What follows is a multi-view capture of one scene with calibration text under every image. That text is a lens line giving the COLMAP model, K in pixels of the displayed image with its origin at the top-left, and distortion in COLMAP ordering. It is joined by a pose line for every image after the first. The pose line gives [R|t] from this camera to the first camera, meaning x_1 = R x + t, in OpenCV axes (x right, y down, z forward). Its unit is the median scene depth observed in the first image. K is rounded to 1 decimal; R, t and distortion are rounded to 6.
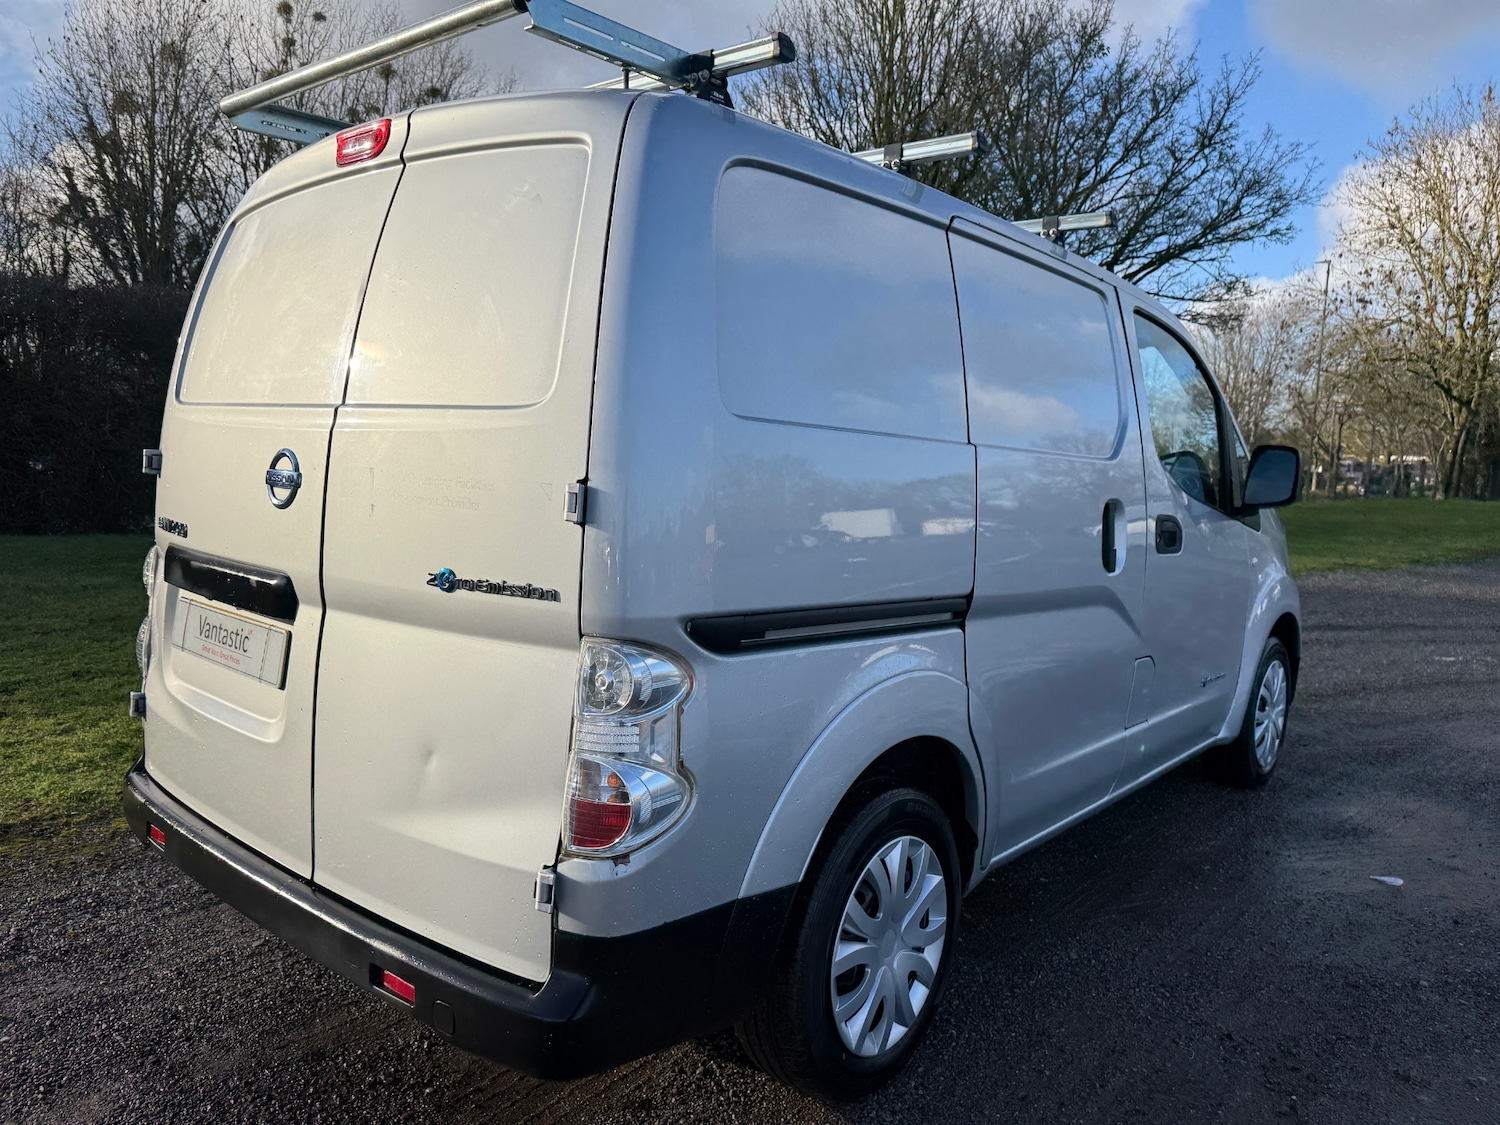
lens RADIAL K [[1059.3, 0, 758.9], [0, 1059.3, 556.2], [0, 0, 1]] dist [0.017646, -0.020891]
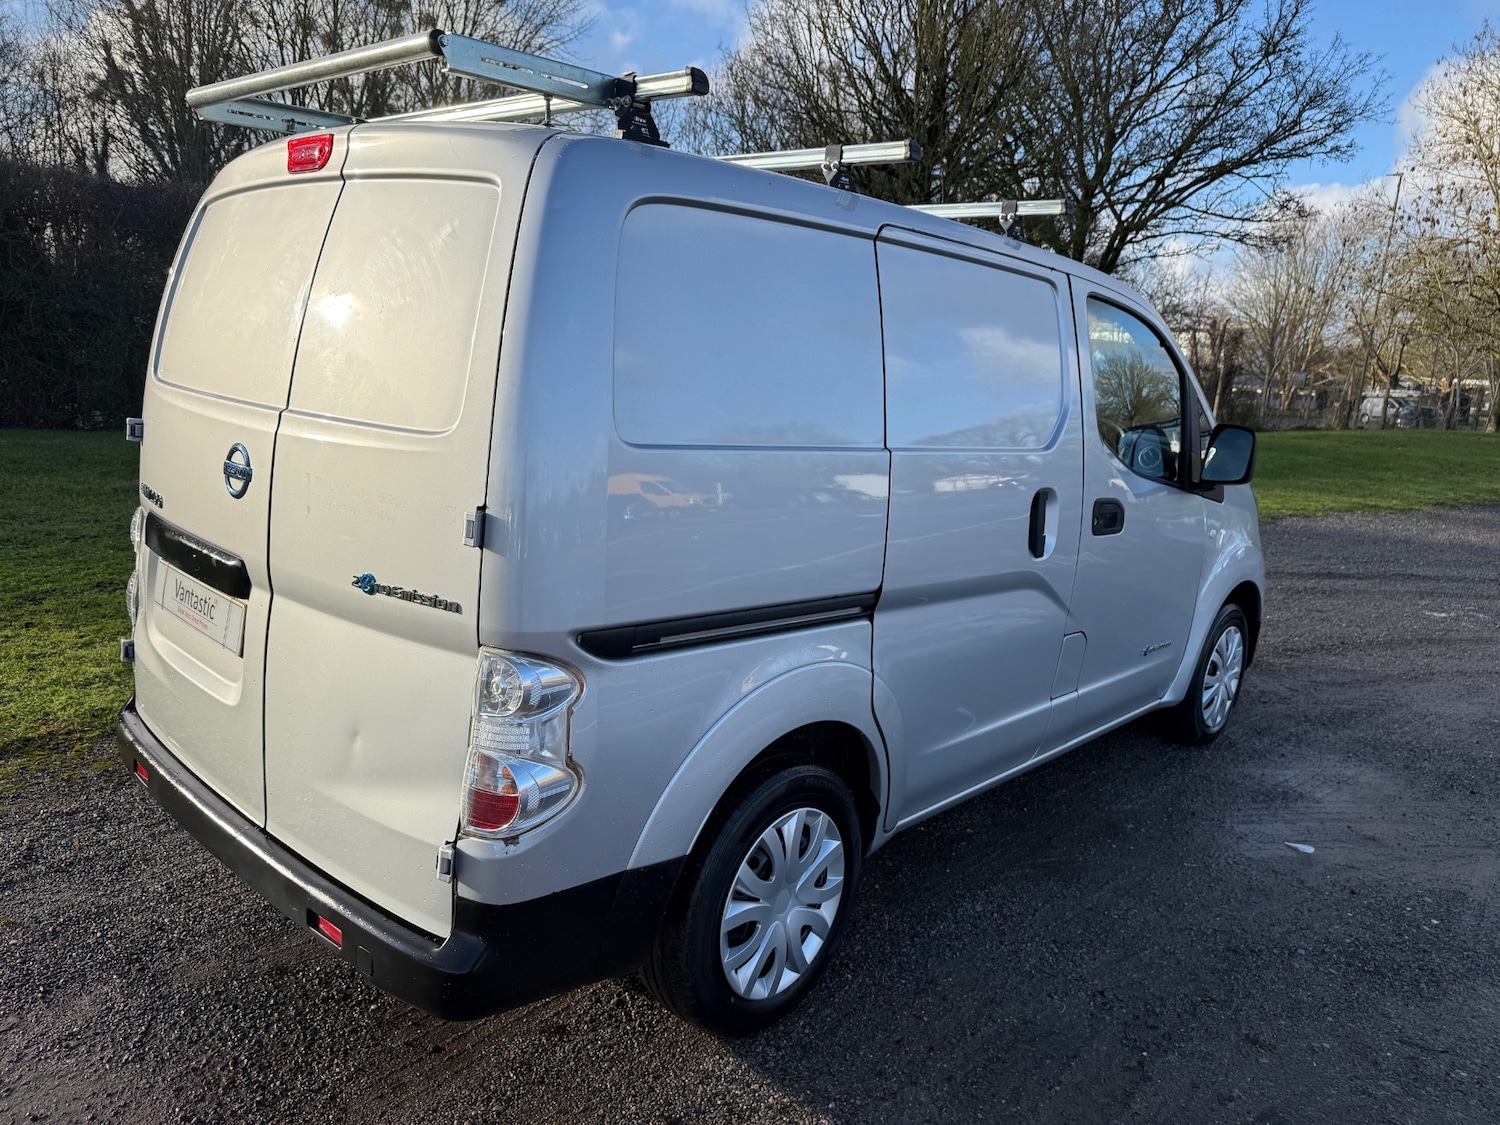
lens RADIAL K [[1059.3, 0, 756.8], [0, 1059.3, 560.6], [0, 0, 1]] dist [0.017646, -0.020891]
pose [[0.998621, 0.039856, -0.034172, 0.104142], [-0.036343, 0.994534, 0.097880, -0.087314], [0.037886, -0.096503, 0.994611, -0.064020]]
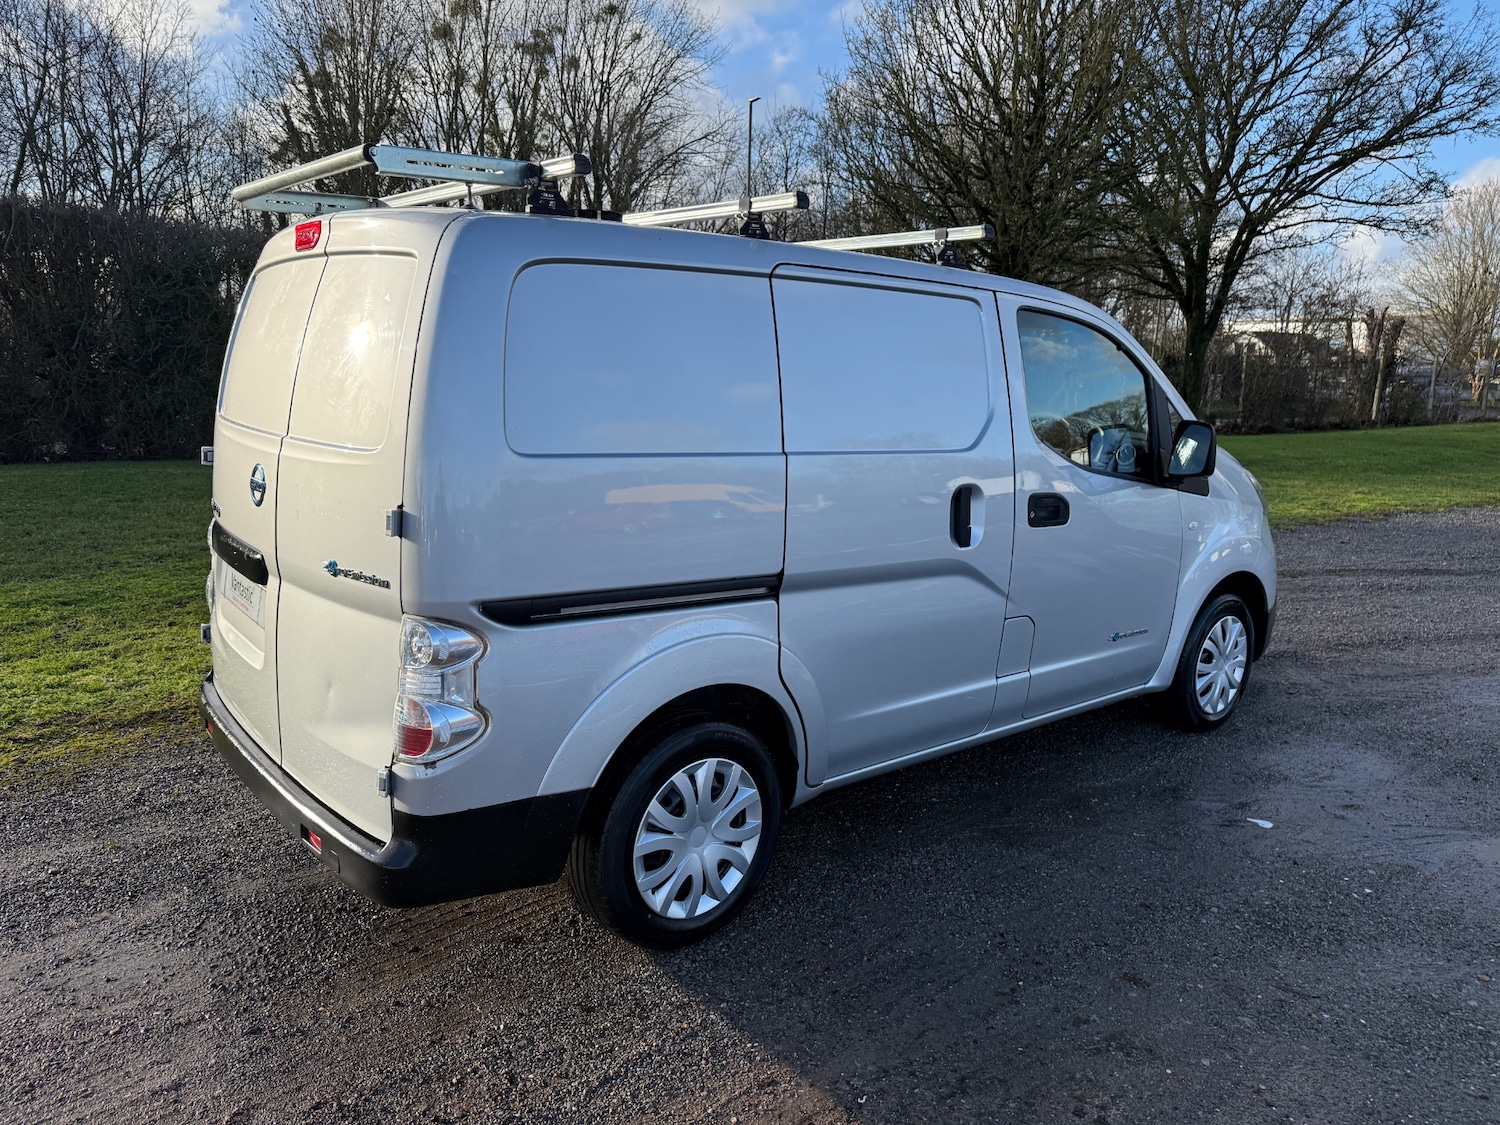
lens RADIAL K [[1059.3, 0, 750.7], [0, 1059.3, 556.1], [0, 0, 1]] dist [0.017646, -0.020891]
pose [[0.983445, 0.023374, -0.179690, 0.362903], [-0.008176, 0.996359, 0.084859, -0.084150], [0.181020, -0.081985, 0.980056, -0.216197]]
